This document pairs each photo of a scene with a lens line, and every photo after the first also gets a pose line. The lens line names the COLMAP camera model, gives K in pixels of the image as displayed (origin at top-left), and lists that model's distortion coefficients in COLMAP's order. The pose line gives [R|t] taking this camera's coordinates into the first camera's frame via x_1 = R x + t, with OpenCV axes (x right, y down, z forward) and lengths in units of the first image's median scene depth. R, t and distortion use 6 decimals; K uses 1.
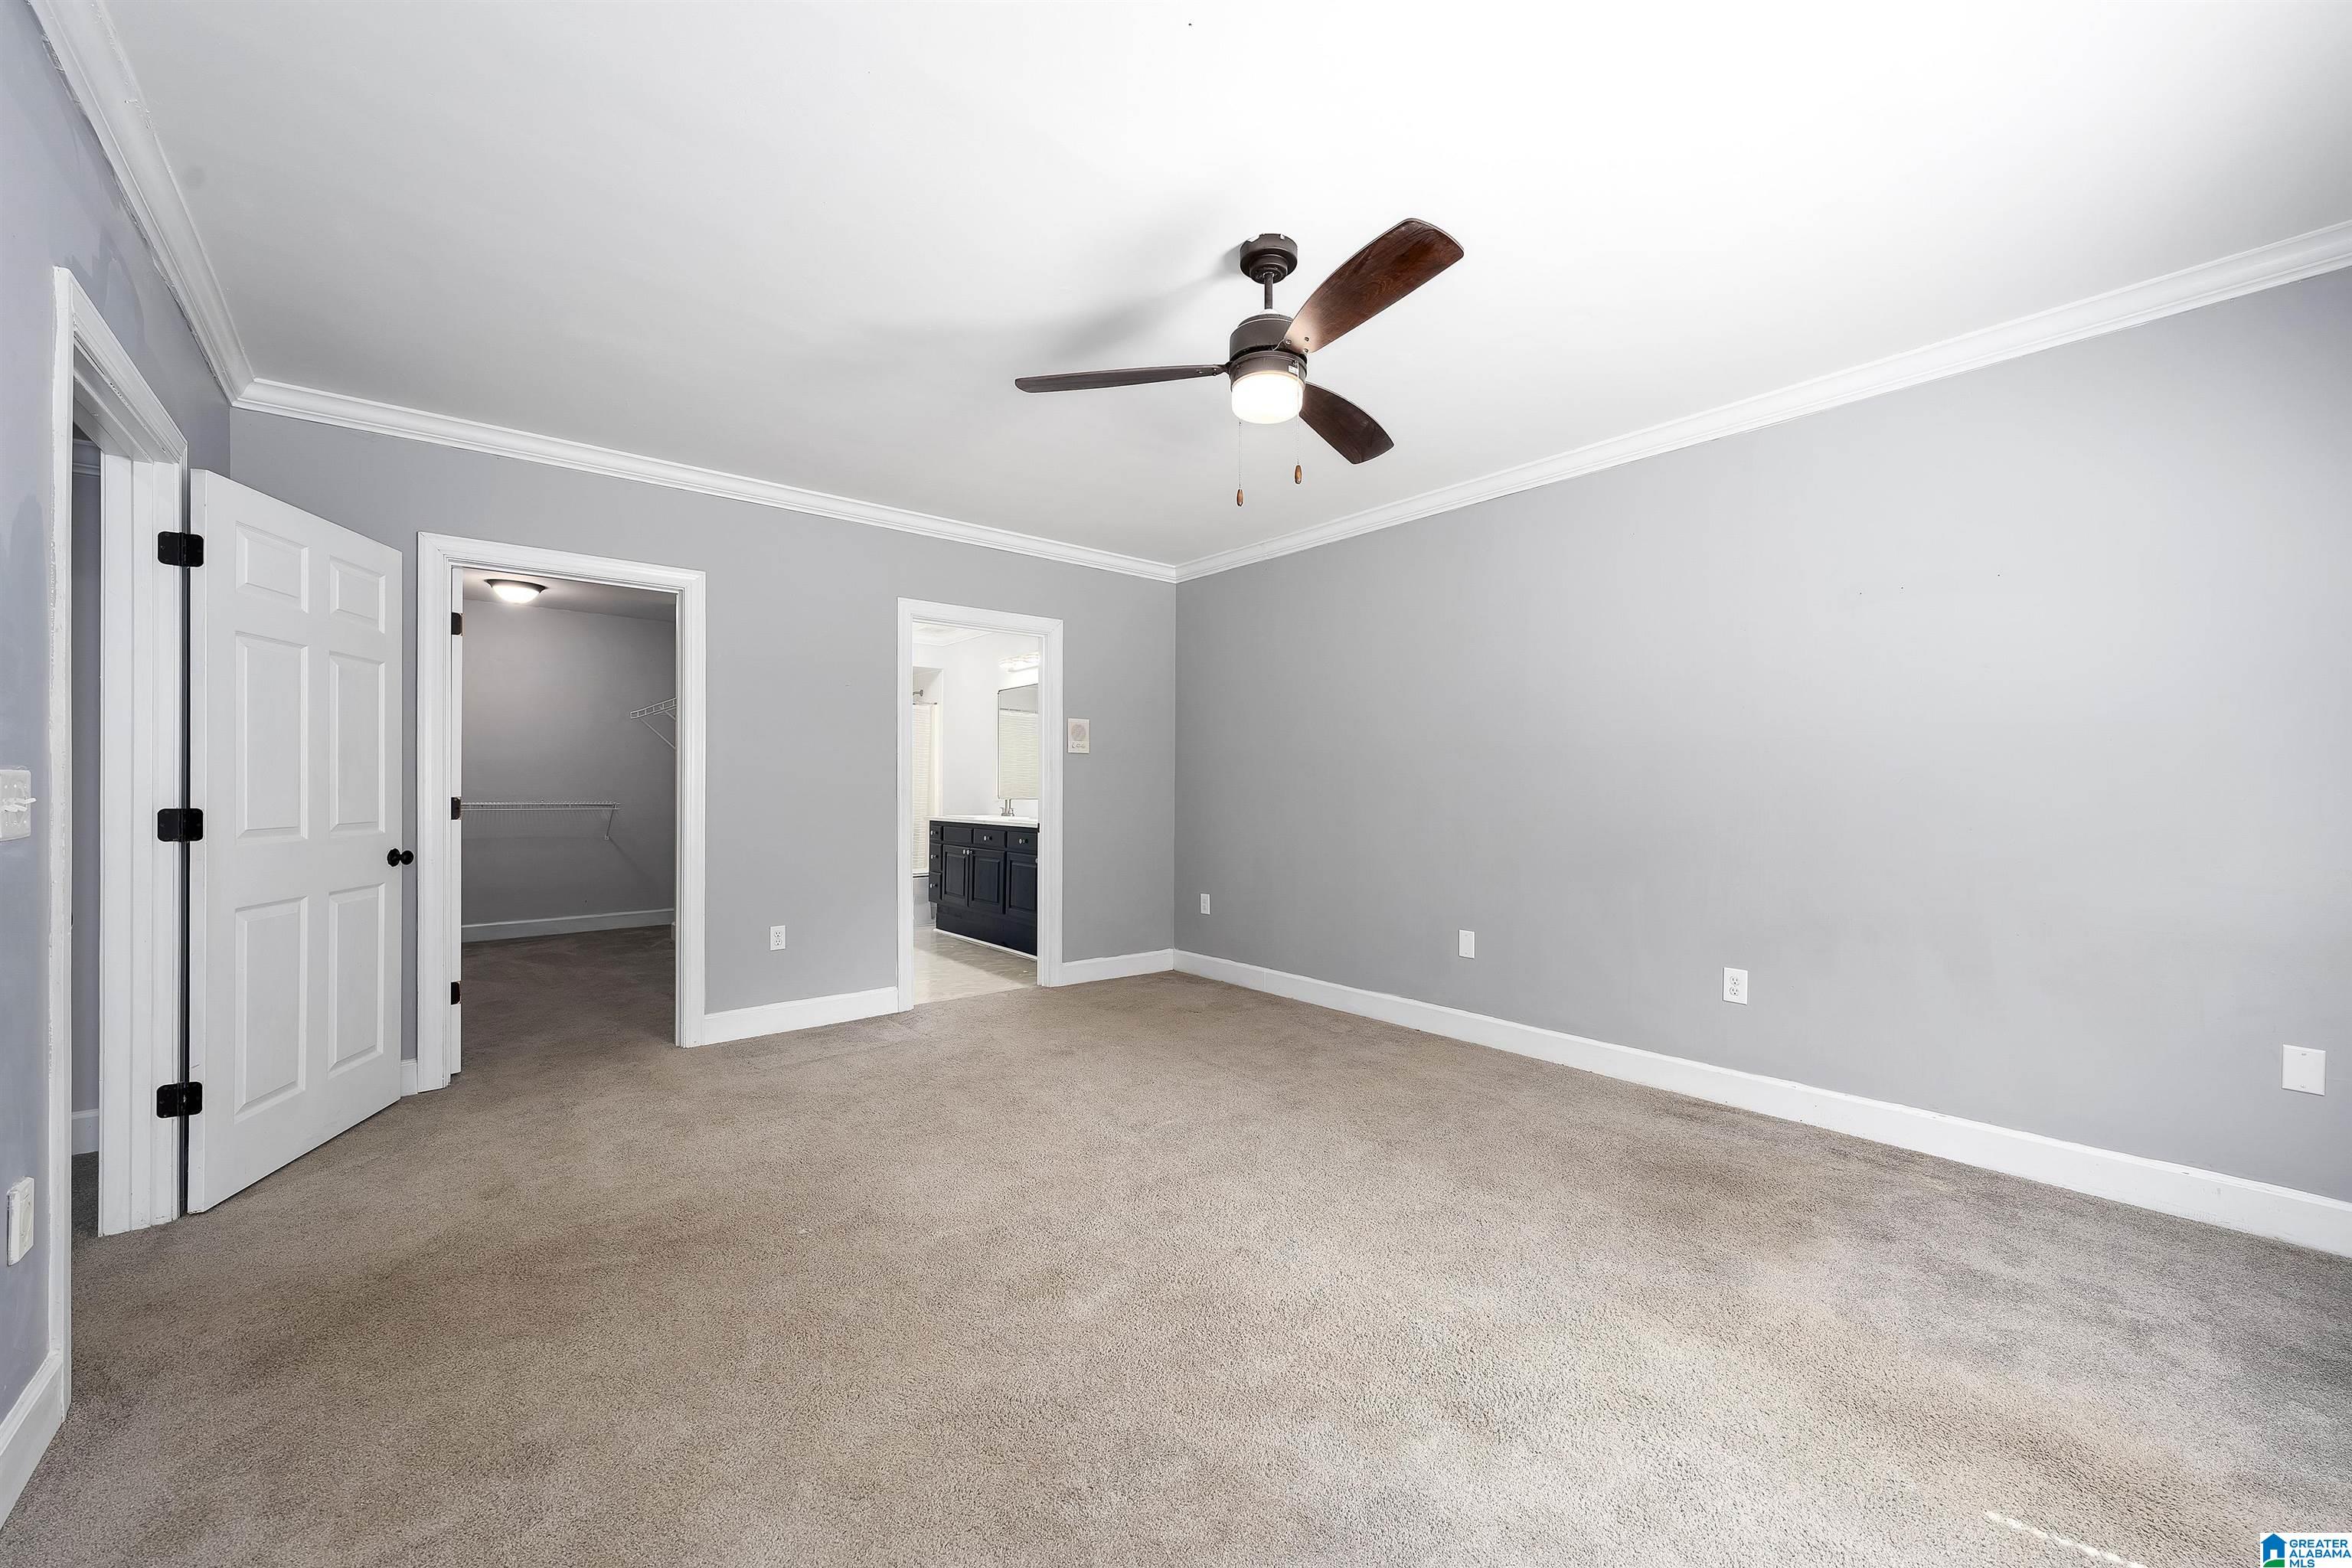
lens RADIAL K [[926.7, 0, 1176.0], [0, 926.7, 784.0], [0, 0, 1]] dist [-0.001457, -0.000812]
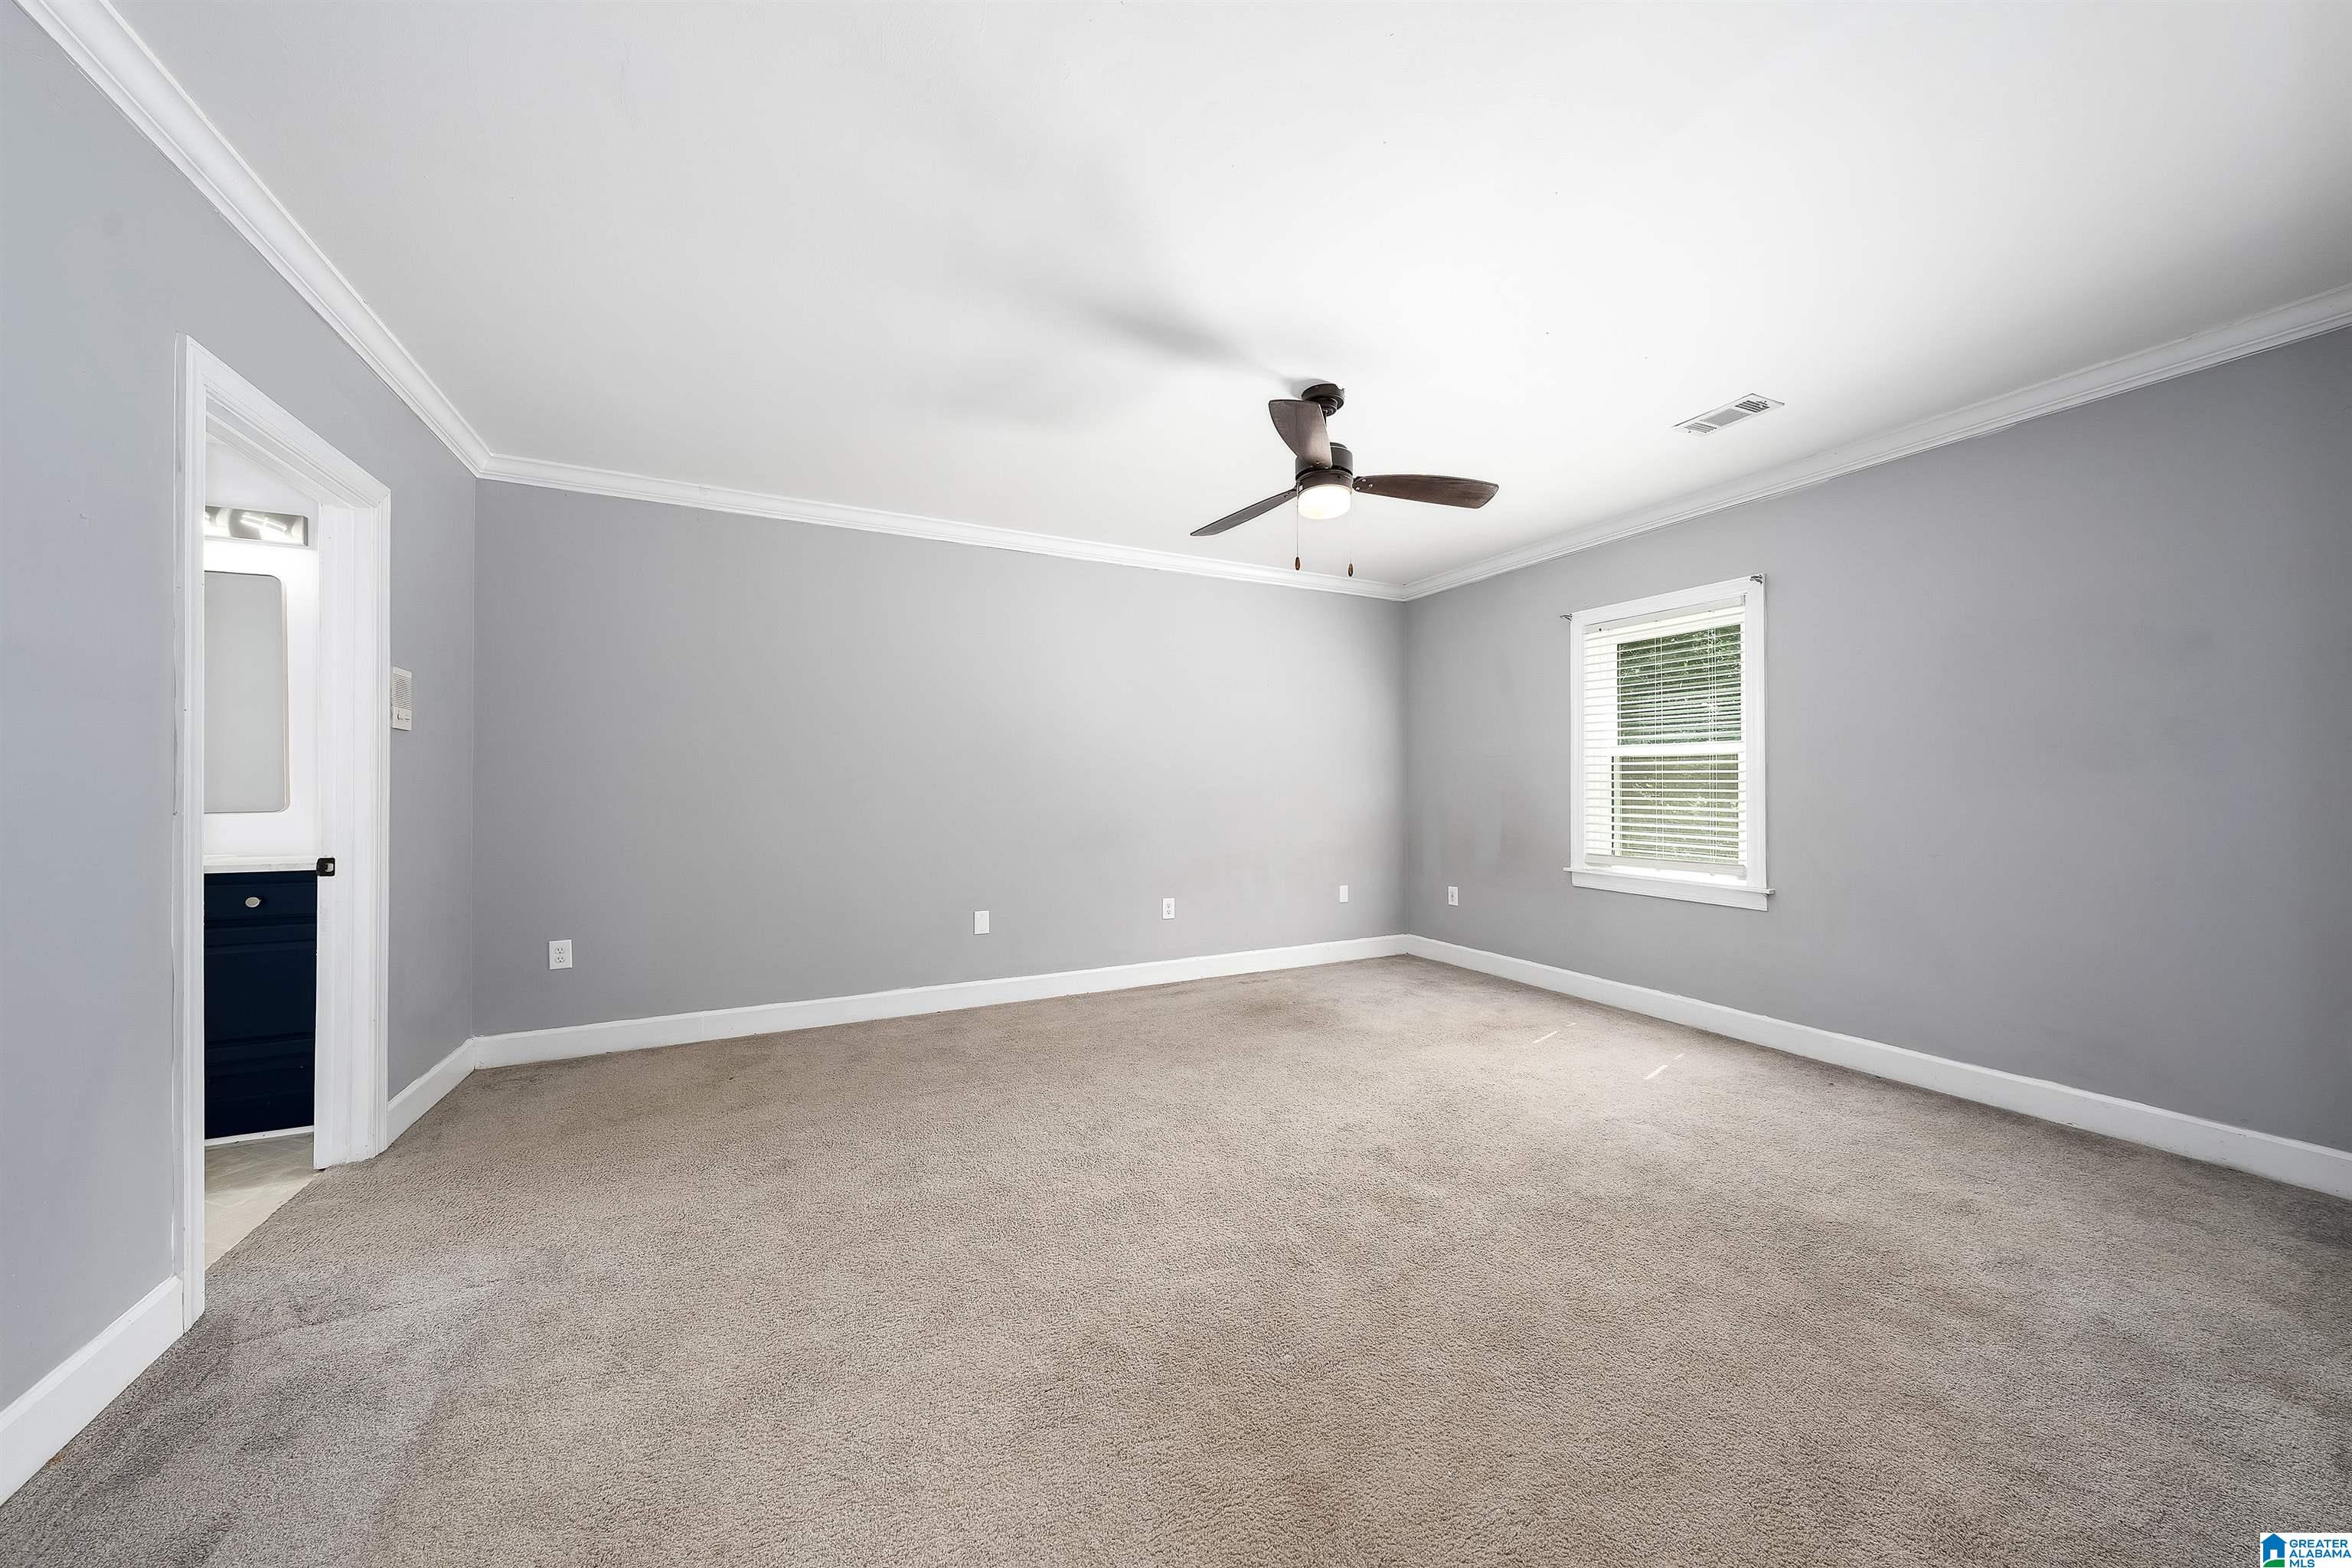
lens RADIAL K [[772.4, 0, 1221.2], [0, 772.4, 792.4], [0, 0, 1]] dist [0.011552, 0.000023]
pose [[0.213460, -0.009964, 0.976901, -0.635717], [0.000410, 0.999949, 0.010109, -0.001036], [-0.976952, -0.001757, 0.213453, 0.554885]]
